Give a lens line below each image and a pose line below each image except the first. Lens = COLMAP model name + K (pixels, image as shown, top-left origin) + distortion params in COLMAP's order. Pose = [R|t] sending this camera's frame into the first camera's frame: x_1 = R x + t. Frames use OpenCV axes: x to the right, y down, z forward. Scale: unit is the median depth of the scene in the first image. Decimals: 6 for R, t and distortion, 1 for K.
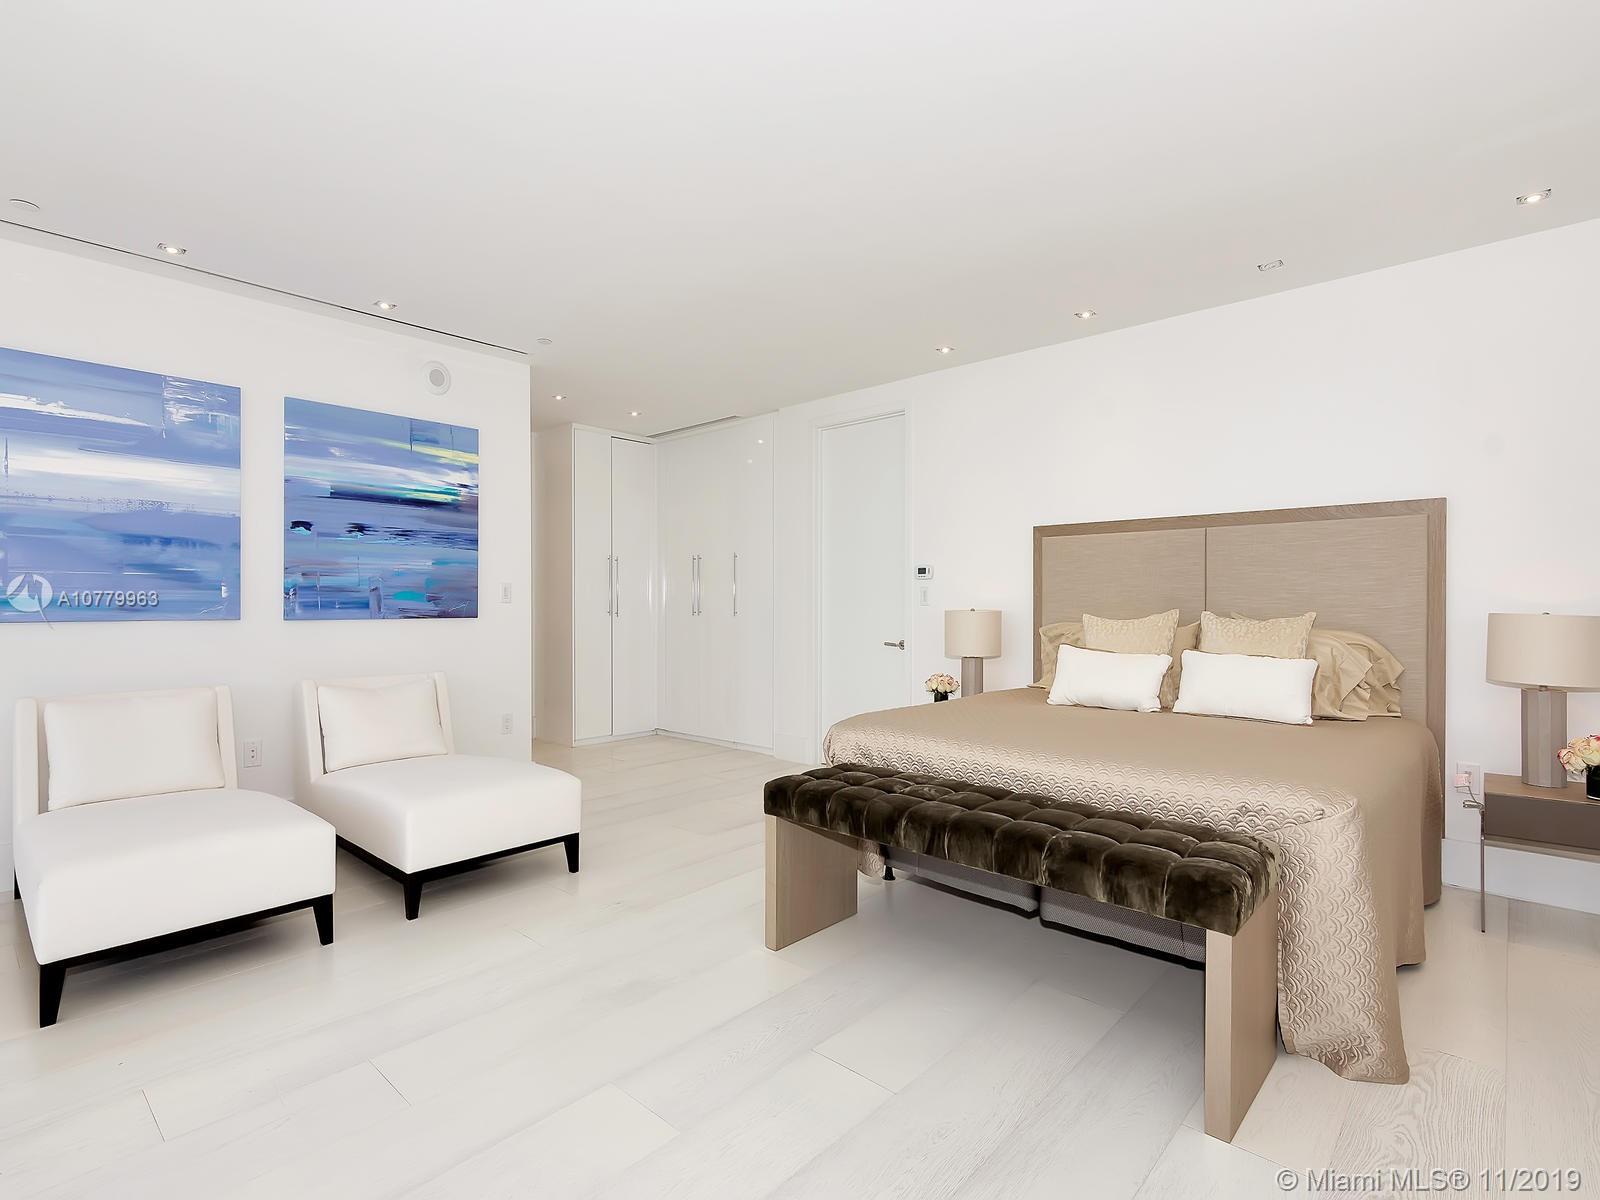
lens RADIAL K [[792.4, 0, 800.7], [0, 792.4, 601.0], [0, 0, 1]] dist [-0.003530, -0.000509]
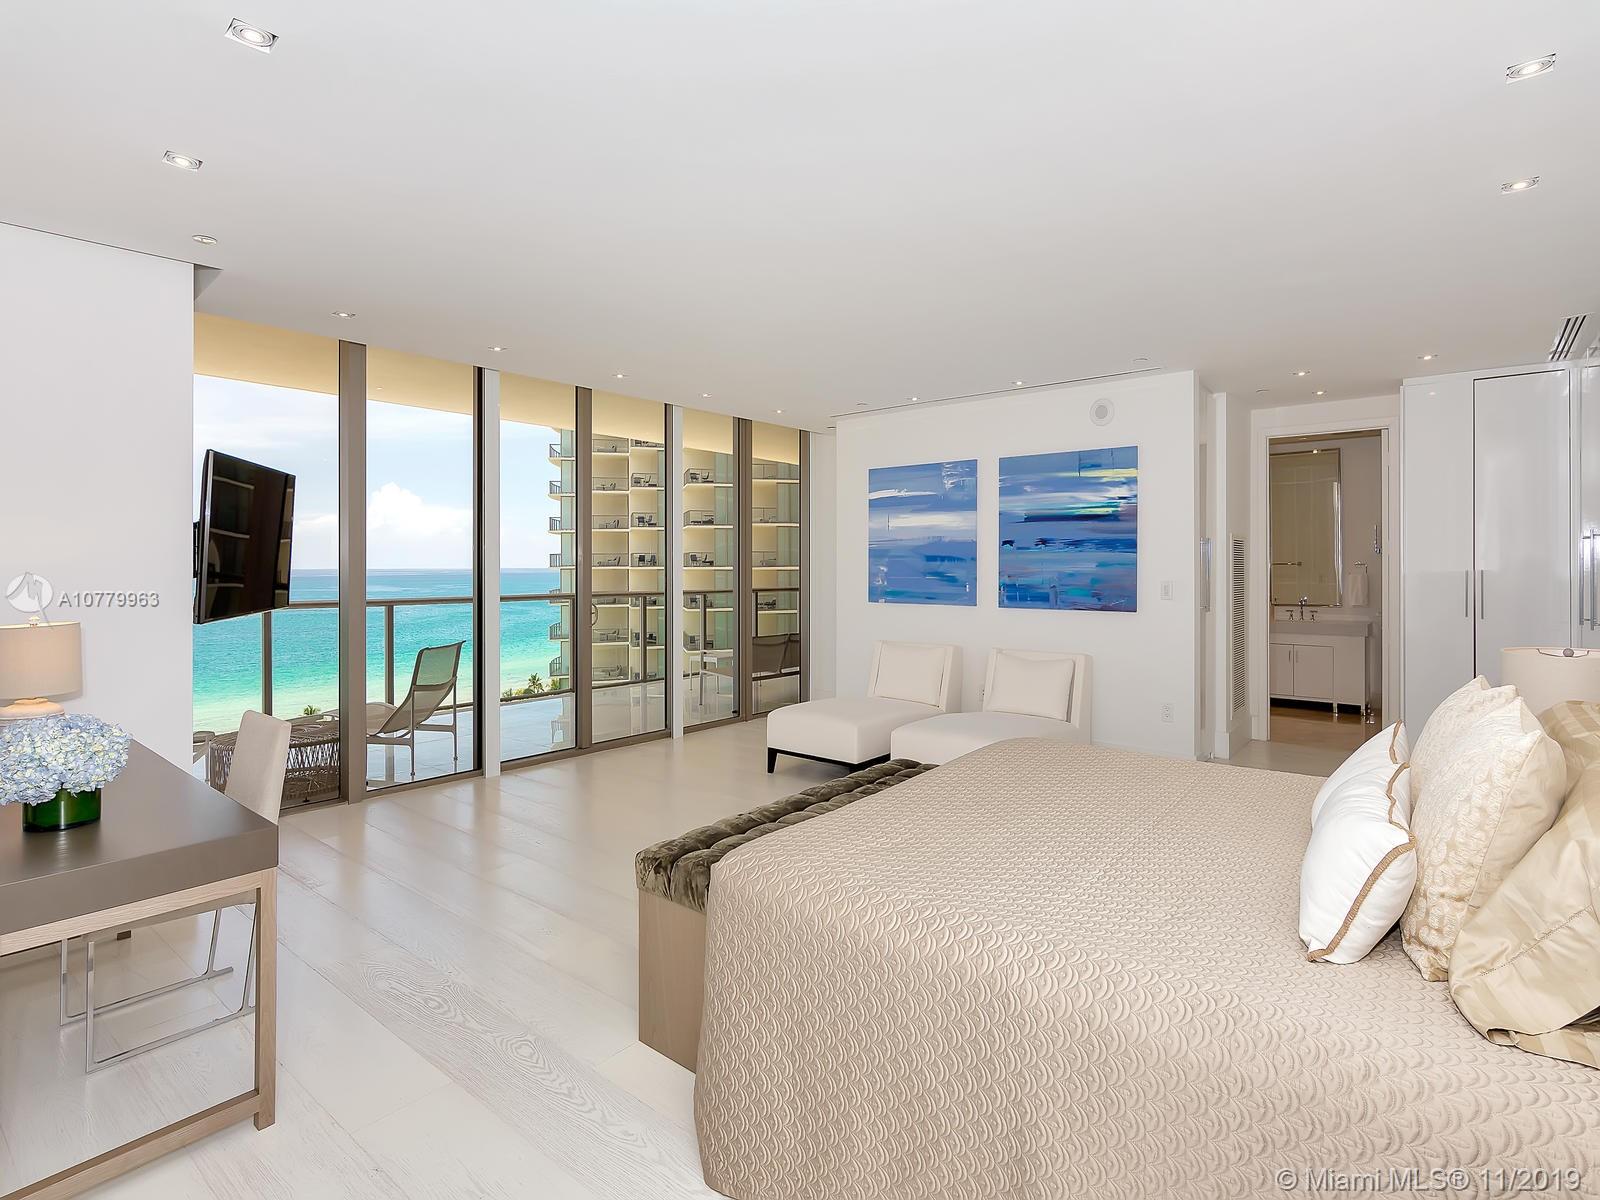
lens RADIAL K [[794.9, 0, 800.7], [0, 794.9, 572.2], [0, 0, 1]] dist [0.000025, 0.000083]
pose [[0.055583, -0.000344, -0.998454, 0.795451], [-0.003462, 0.999994, -0.000537, -0.038551], [0.998448, 0.003487, 0.055582, 0.518907]]
